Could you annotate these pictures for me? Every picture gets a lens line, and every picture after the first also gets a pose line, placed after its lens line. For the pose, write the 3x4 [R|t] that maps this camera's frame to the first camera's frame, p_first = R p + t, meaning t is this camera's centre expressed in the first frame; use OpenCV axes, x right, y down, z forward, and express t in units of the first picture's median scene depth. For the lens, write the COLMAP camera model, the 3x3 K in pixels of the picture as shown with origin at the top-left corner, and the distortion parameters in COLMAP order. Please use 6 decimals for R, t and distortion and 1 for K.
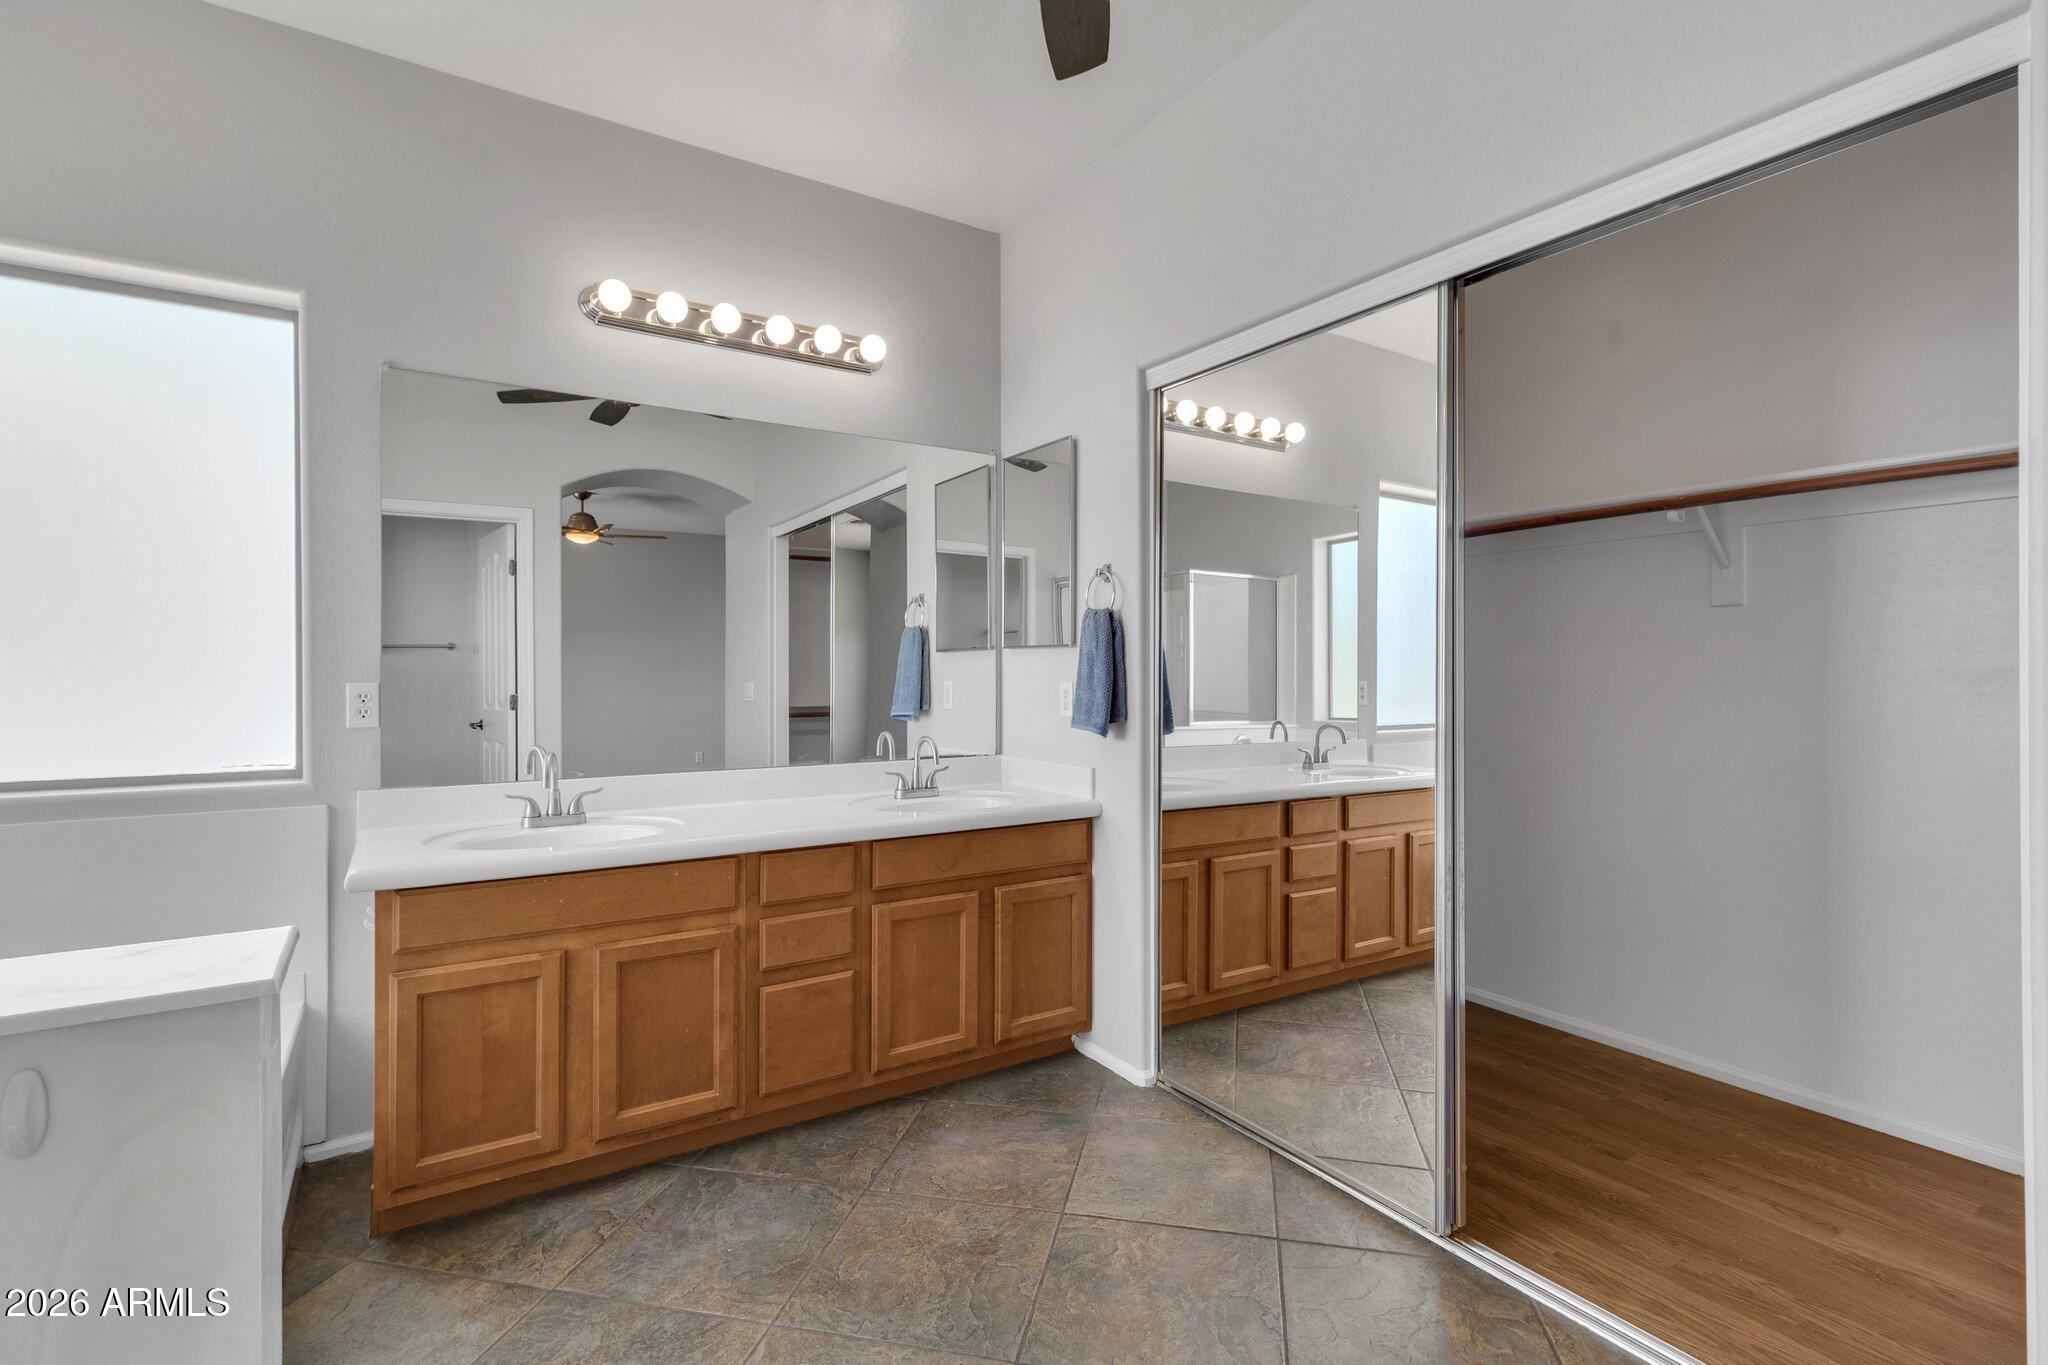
lens RADIAL K [[952.5, 0, 1026.3], [0, 952.5, 669.4], [0, 0, 1]] dist [0.003290, 0.000146]
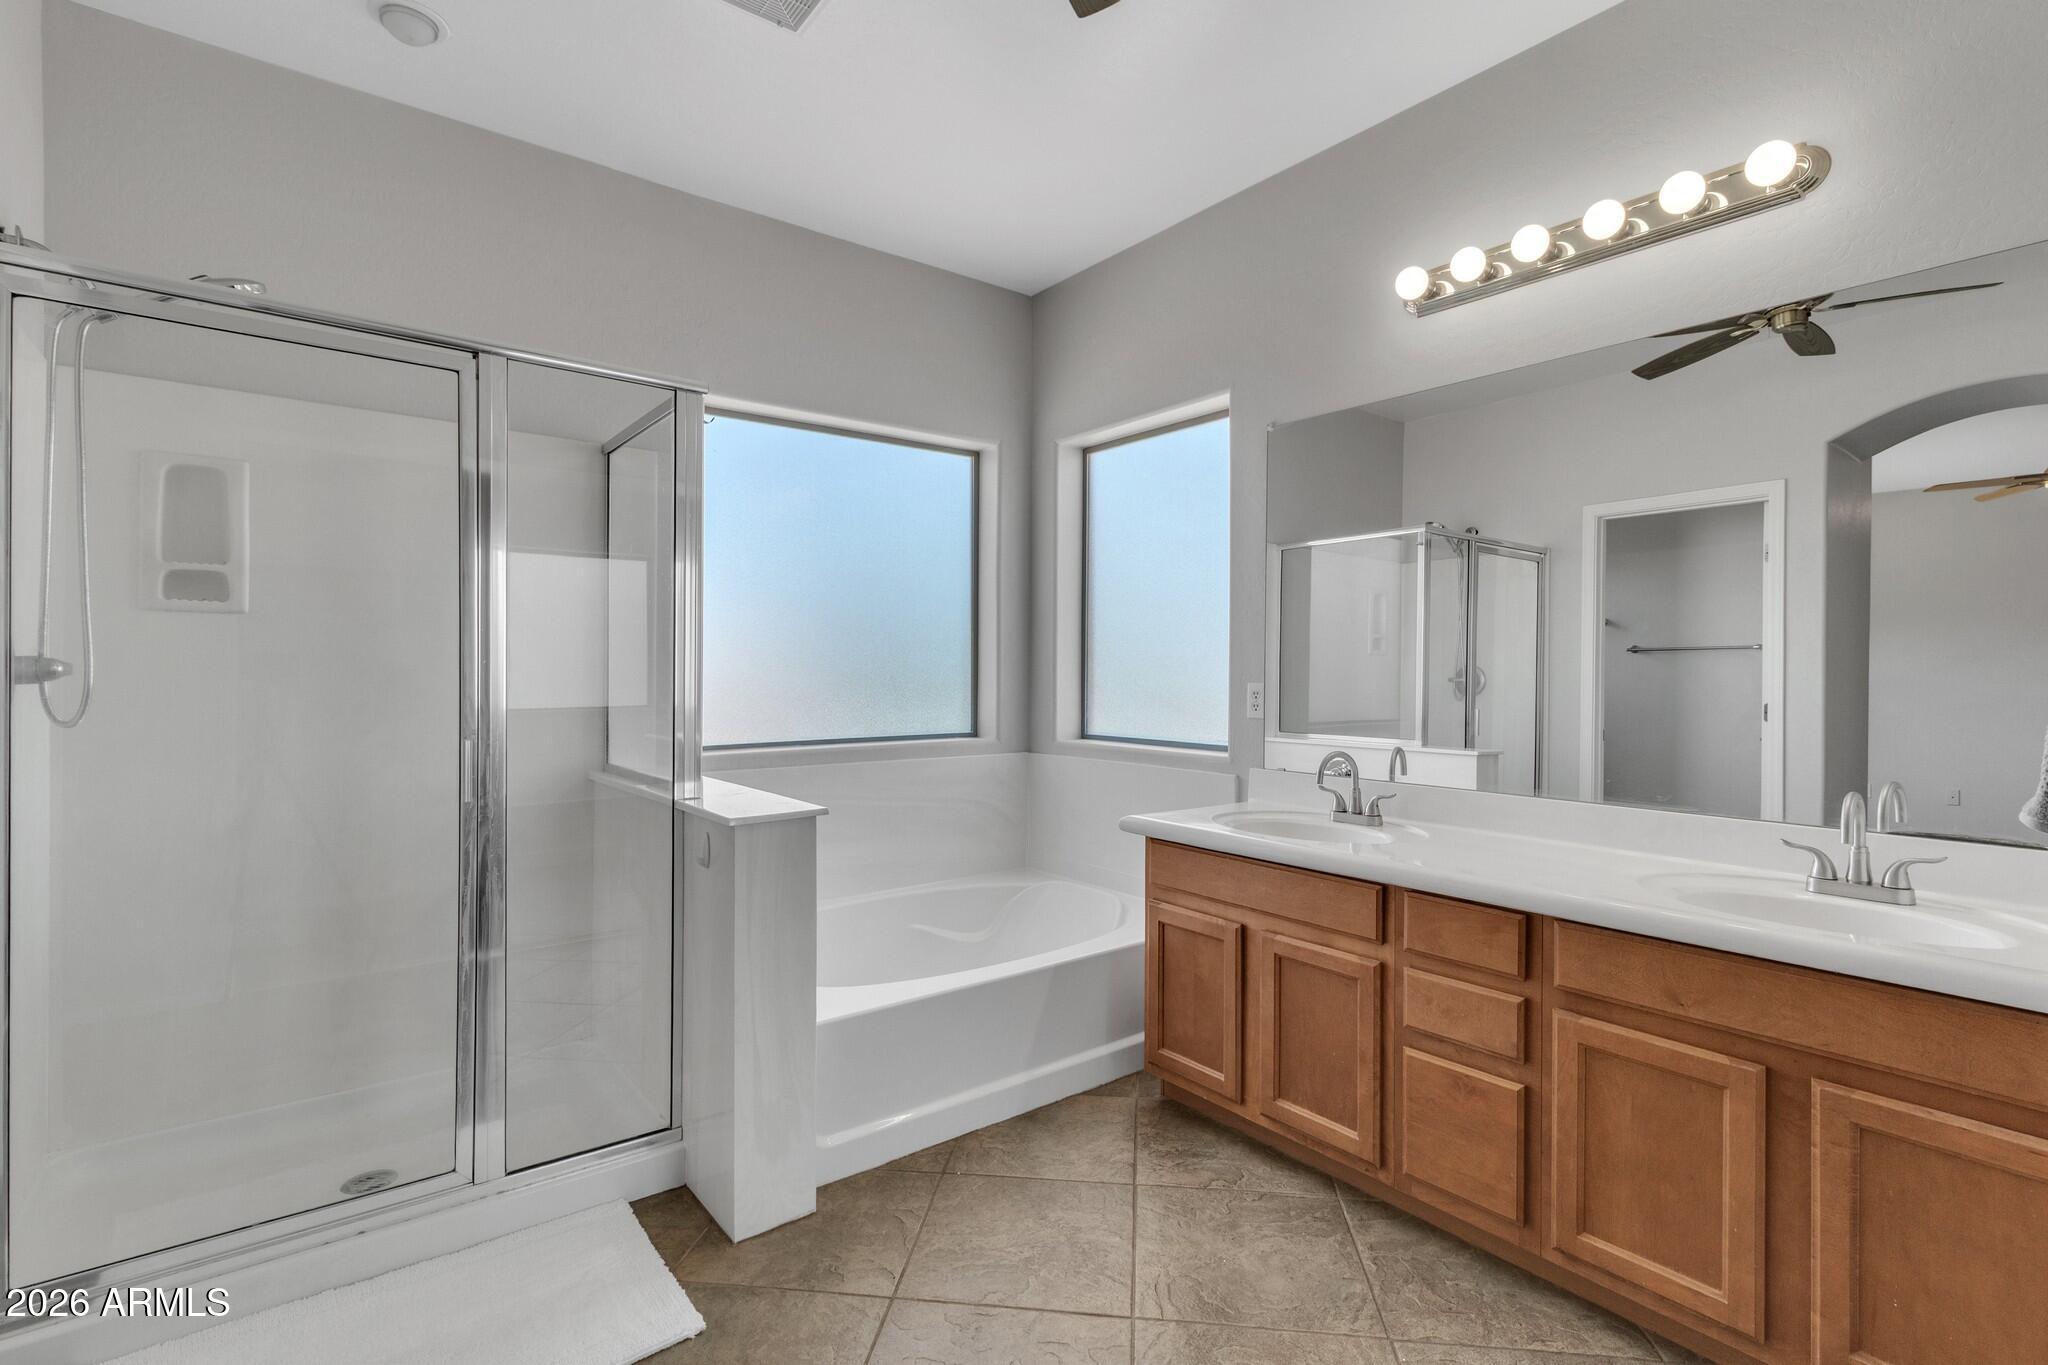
lens RADIAL K [[952.5, 0, 1026.3], [0, 952.5, 669.4], [0, 0, 1]] dist [0.003290, 0.000146]
pose [[0.091120, 0.000225, -0.995840, 0.539655], [-0.002188, 0.999998, 0.000026, -0.003233], [0.995837, 0.002176, 0.091121, 0.580746]]
